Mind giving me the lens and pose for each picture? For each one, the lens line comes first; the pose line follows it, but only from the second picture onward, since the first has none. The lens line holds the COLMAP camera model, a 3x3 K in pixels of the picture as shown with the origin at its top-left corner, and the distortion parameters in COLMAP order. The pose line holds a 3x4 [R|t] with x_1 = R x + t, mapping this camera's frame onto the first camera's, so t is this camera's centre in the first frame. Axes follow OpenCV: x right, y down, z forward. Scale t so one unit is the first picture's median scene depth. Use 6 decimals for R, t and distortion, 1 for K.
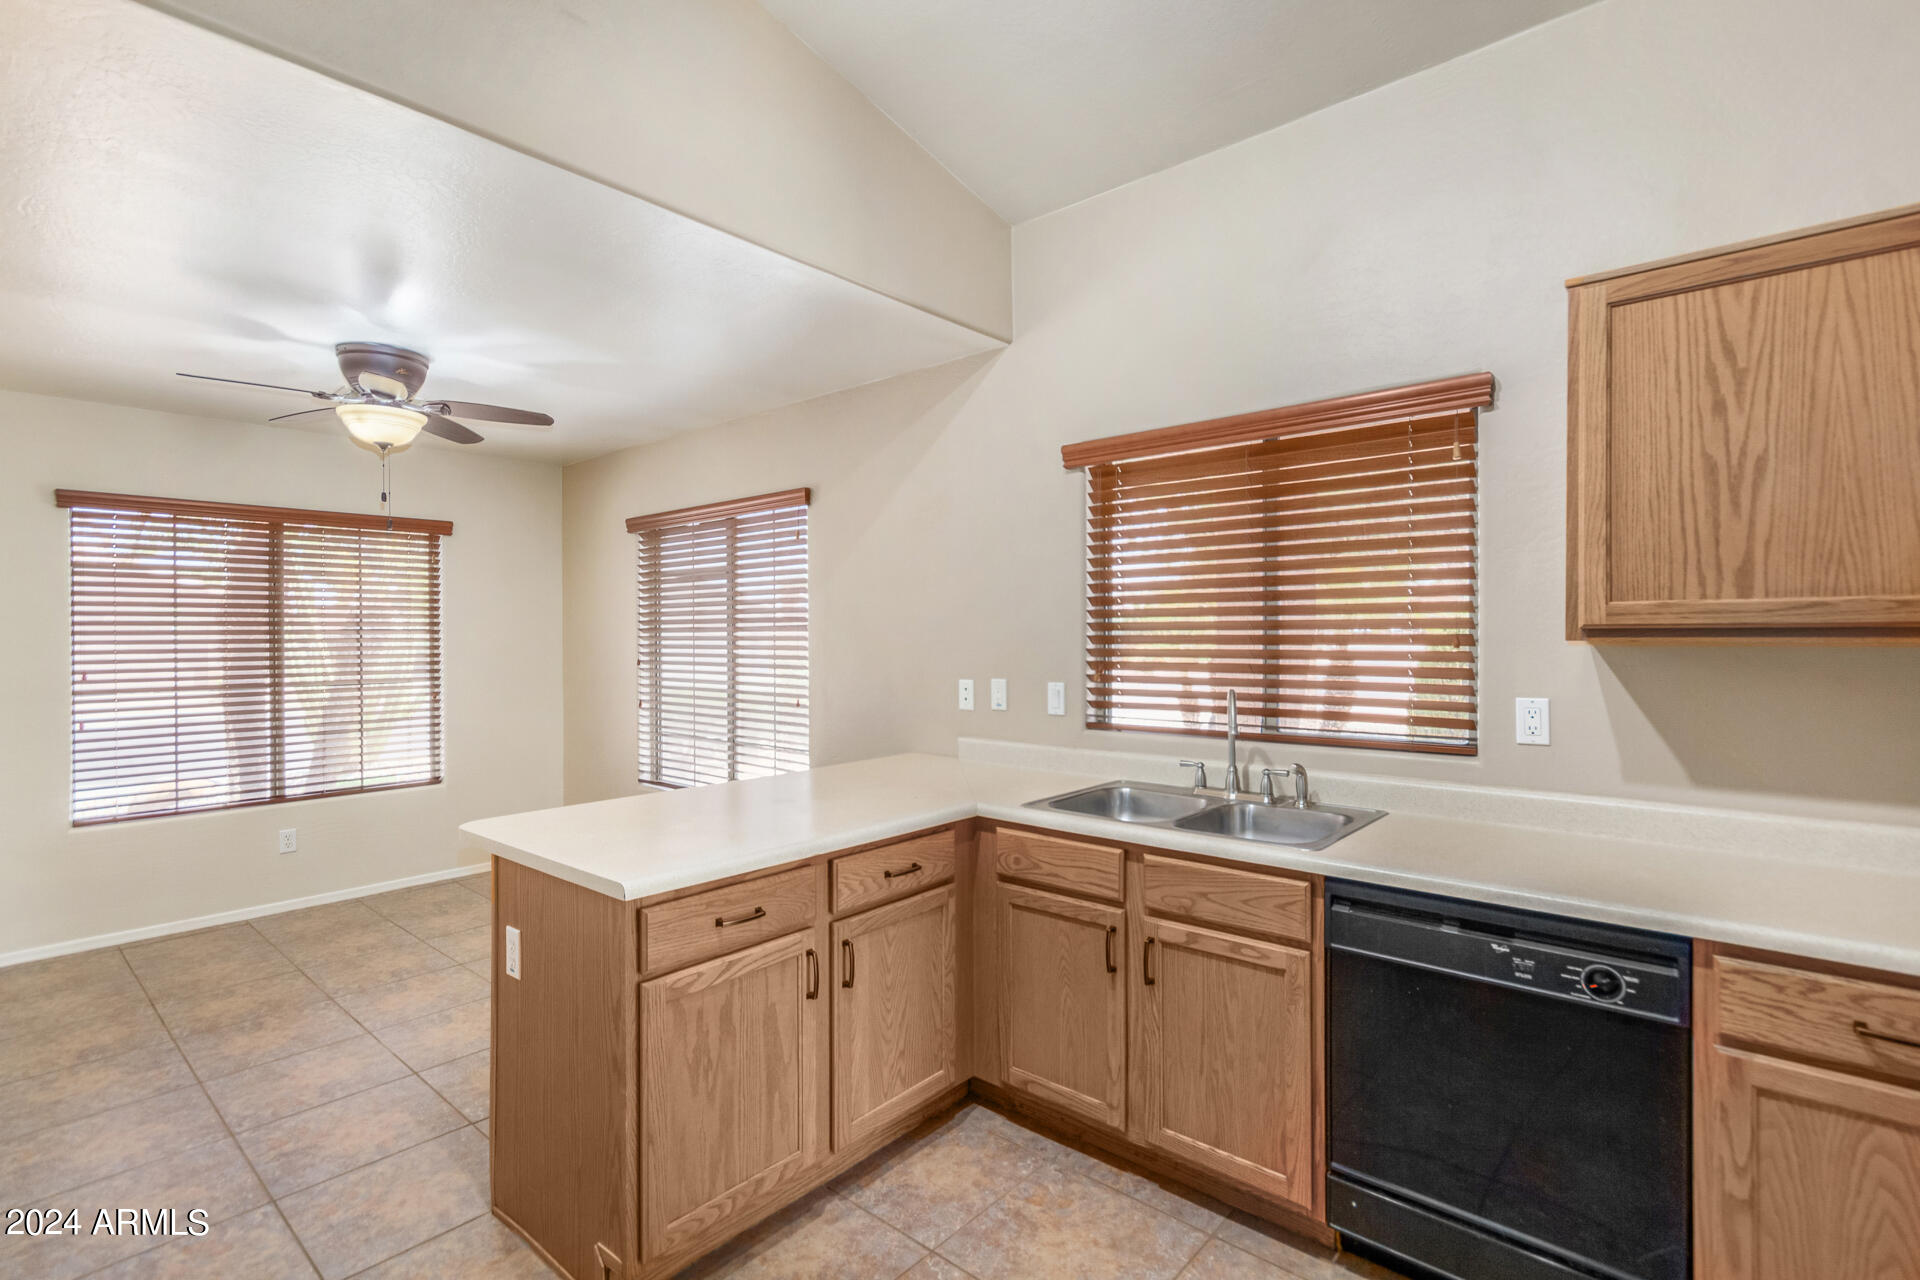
lens RADIAL K [[898.3, 0, 969.0], [0, 898.3, 641.3], [0, 0, 1]] dist [0.005905, 0.002416]
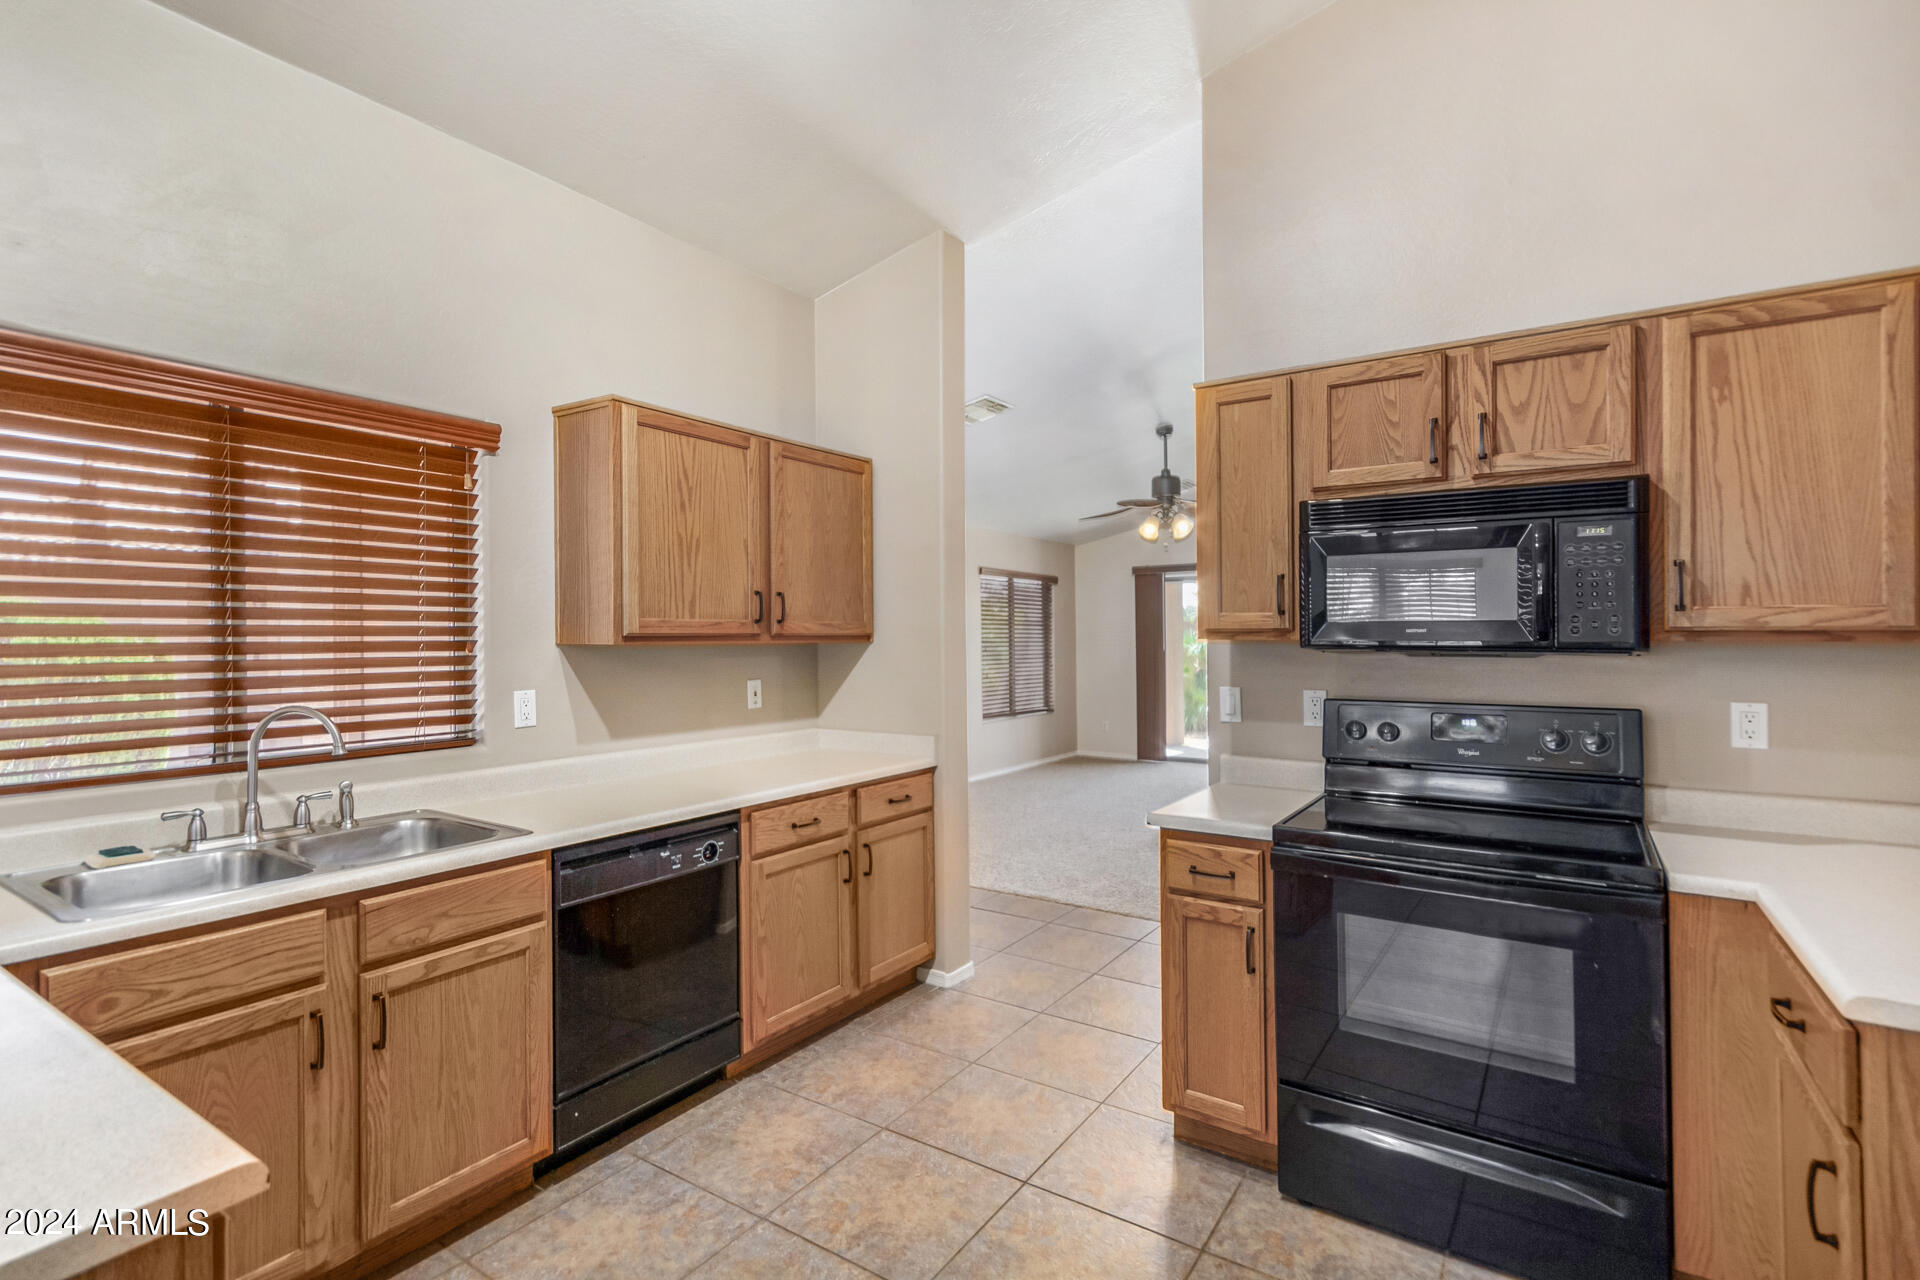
lens RADIAL K [[898.3, 0, 967.3], [0, 898.3, 633.5], [0, 0, 1]] dist [0.005905, 0.002416]
pose [[-0.126807, 0.007448, 0.991900, -0.699530], [0.014374, 0.999881, -0.005670, -0.001336], [-0.991823, 0.013539, -0.126898, 0.526712]]
